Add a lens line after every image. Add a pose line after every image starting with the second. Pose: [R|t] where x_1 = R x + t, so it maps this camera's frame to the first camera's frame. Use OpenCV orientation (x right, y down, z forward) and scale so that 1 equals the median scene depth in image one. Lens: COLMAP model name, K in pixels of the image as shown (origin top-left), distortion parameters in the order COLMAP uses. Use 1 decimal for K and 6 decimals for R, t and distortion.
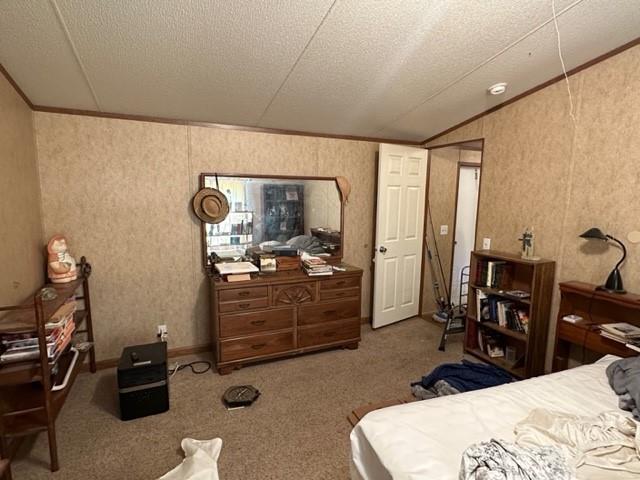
lens RADIAL K [[332.6, 0, 320.0], [0, 332.6, 240.0], [0, 0, 1]] dist [-0.003197, -0.001463]
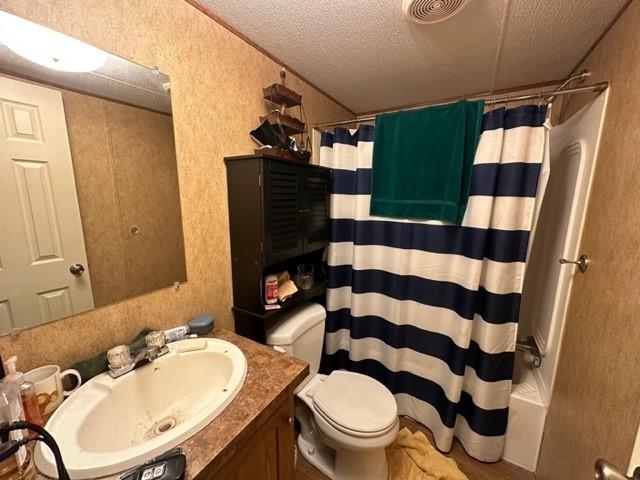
lens RADIAL K [[256.9, 0, 320.0], [0, 256.9, 240.0], [0, 0, 1]] dist [-0.000436, -0.000058]
pose [[0.830878, -0.104330, 0.546587, 0.412197], [0.072447, 0.994188, 0.079638, -0.038607], [-0.551719, -0.026570, 0.833607, 0.413958]]
